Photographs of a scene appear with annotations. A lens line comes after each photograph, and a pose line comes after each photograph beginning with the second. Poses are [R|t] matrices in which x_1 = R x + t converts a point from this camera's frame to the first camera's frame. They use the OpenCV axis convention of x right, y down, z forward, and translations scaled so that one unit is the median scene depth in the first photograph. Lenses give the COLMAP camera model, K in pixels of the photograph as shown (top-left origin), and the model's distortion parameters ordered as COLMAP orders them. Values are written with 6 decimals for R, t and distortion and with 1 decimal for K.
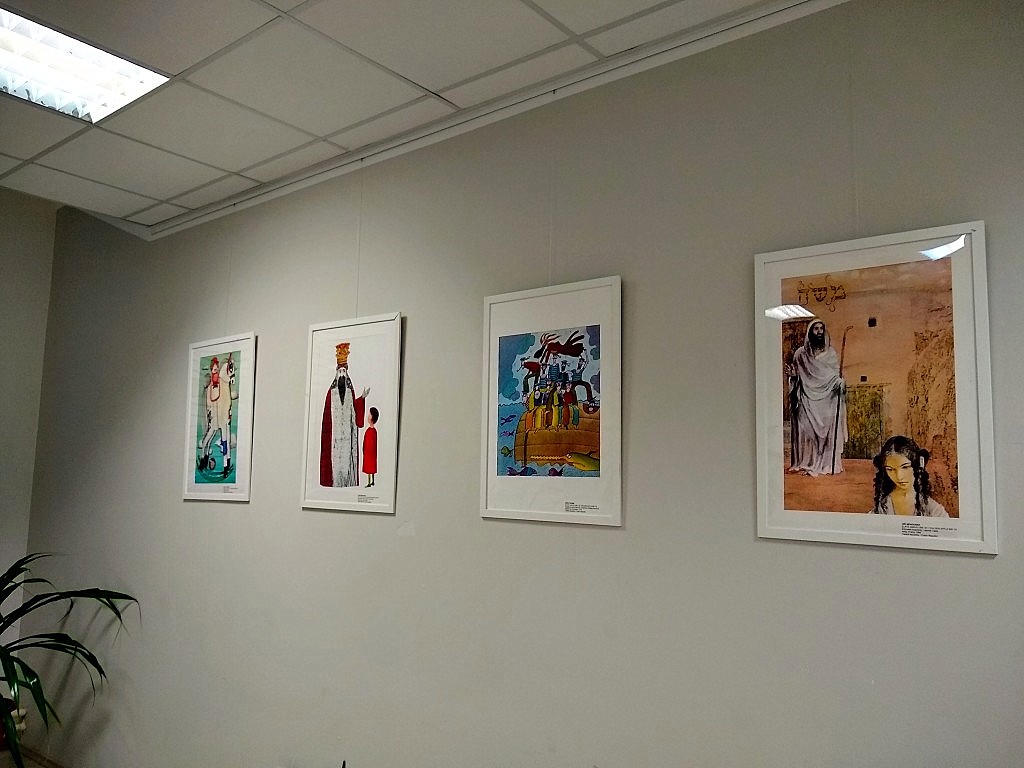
lens RADIAL K [[745.8, 0, 512.0], [0, 745.8, 384.0], [0, 0, 1]] dist [-0.025003, -0.005942]
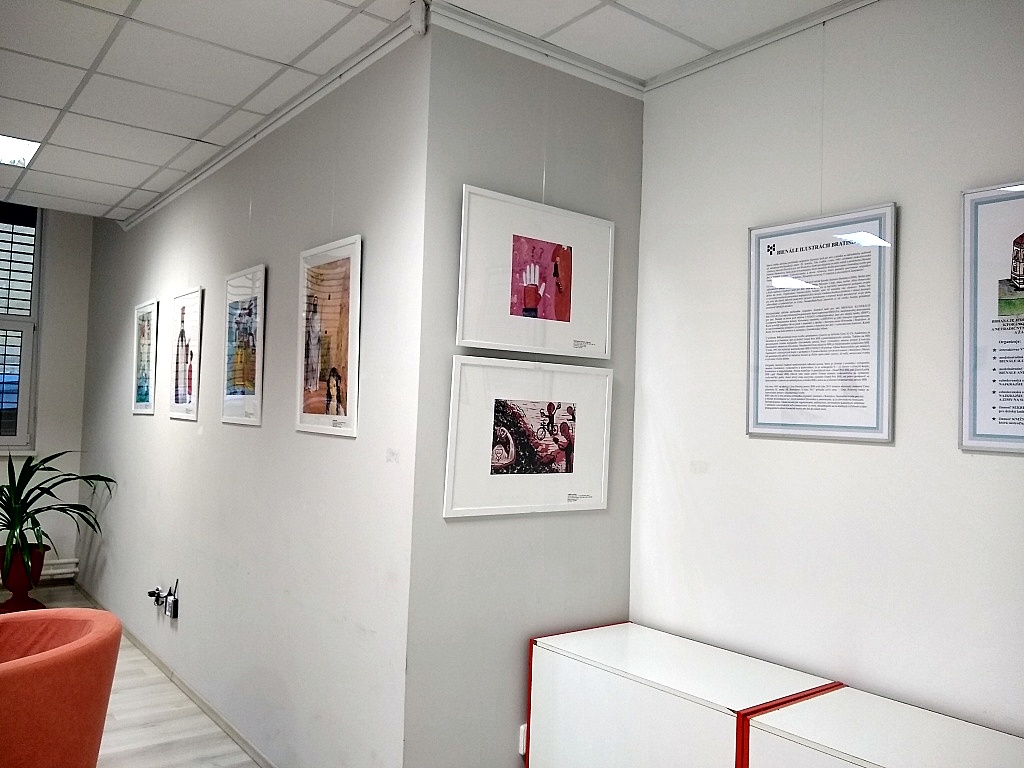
lens RADIAL K [[745.8, 0, 512.0], [0, 745.8, 384.0], [0, 0, 1]] dist [-0.025003, -0.005942]
pose [[0.975827, 0.007915, -0.218401, 0.951994], [0.009062, 0.997019, 0.076621, -0.011767], [0.218356, -0.076748, 0.972847, -0.390833]]
